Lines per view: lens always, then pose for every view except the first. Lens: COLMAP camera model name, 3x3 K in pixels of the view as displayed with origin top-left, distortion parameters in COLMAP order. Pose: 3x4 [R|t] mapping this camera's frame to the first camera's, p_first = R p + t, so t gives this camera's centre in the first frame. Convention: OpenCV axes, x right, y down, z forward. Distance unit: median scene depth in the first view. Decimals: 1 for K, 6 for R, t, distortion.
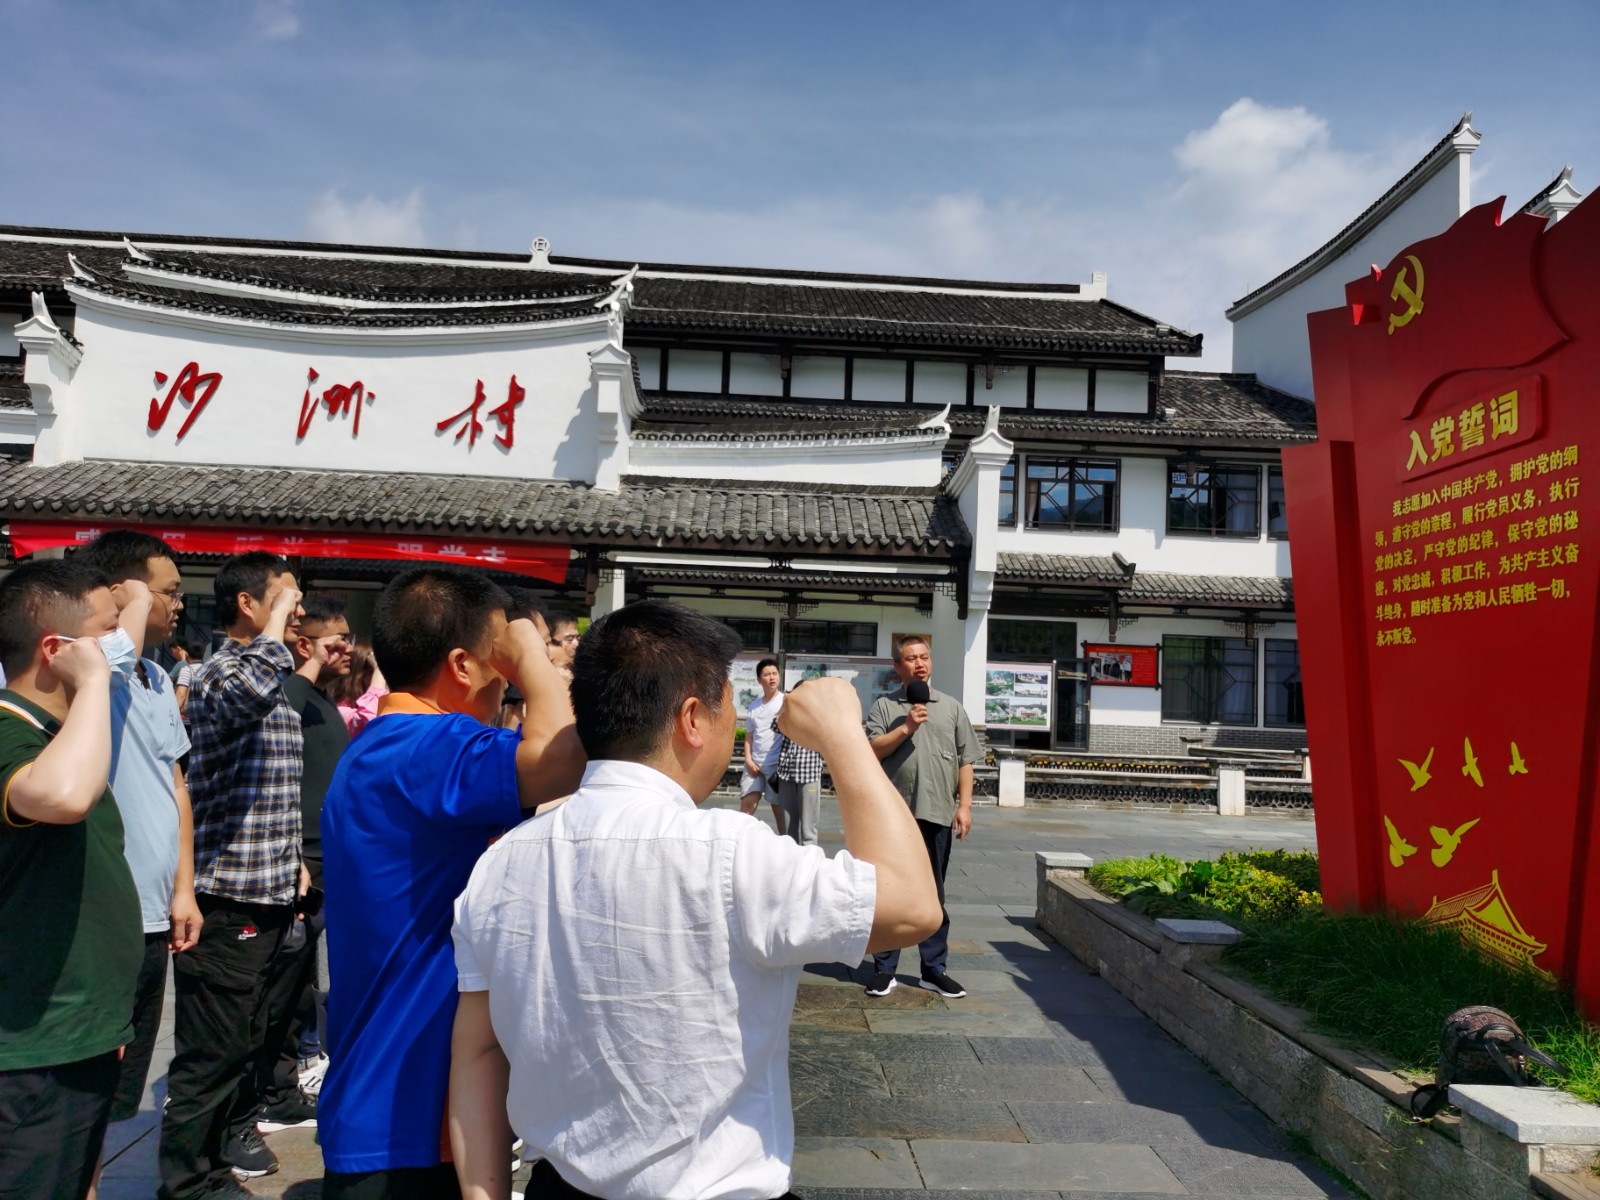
lens RADIAL K [[1244.1, 0, 800.0], [0, 1244.1, 600.0], [0, 0, 1]] dist [0.036736, -0.035697]
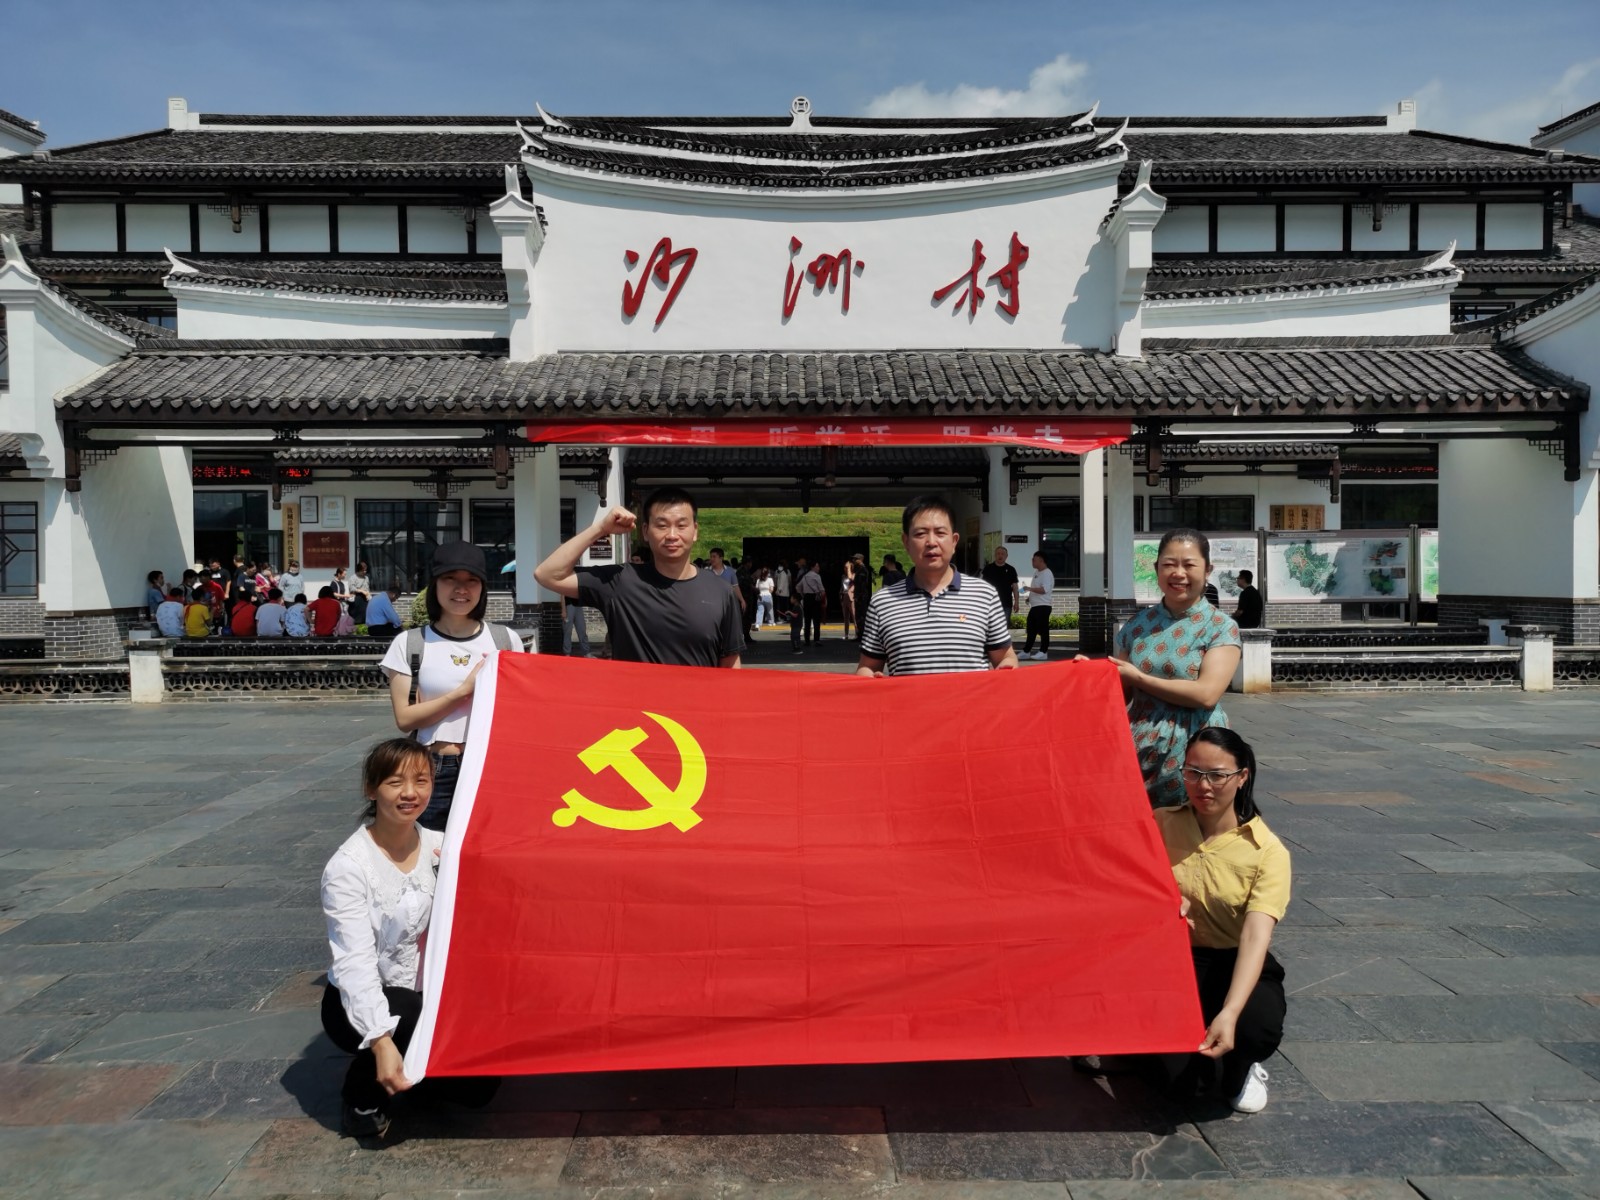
lens RADIAL K [[1244.1, 0, 800.0], [0, 1244.1, 600.0], [0, 0, 1]] dist [0.036736, -0.035697]
pose [[0.998600, -0.044972, -0.027857, -0.370539], [0.047333, 0.994738, 0.090860, -0.006742], [0.023624, -0.092052, 0.995474, 0.080516]]
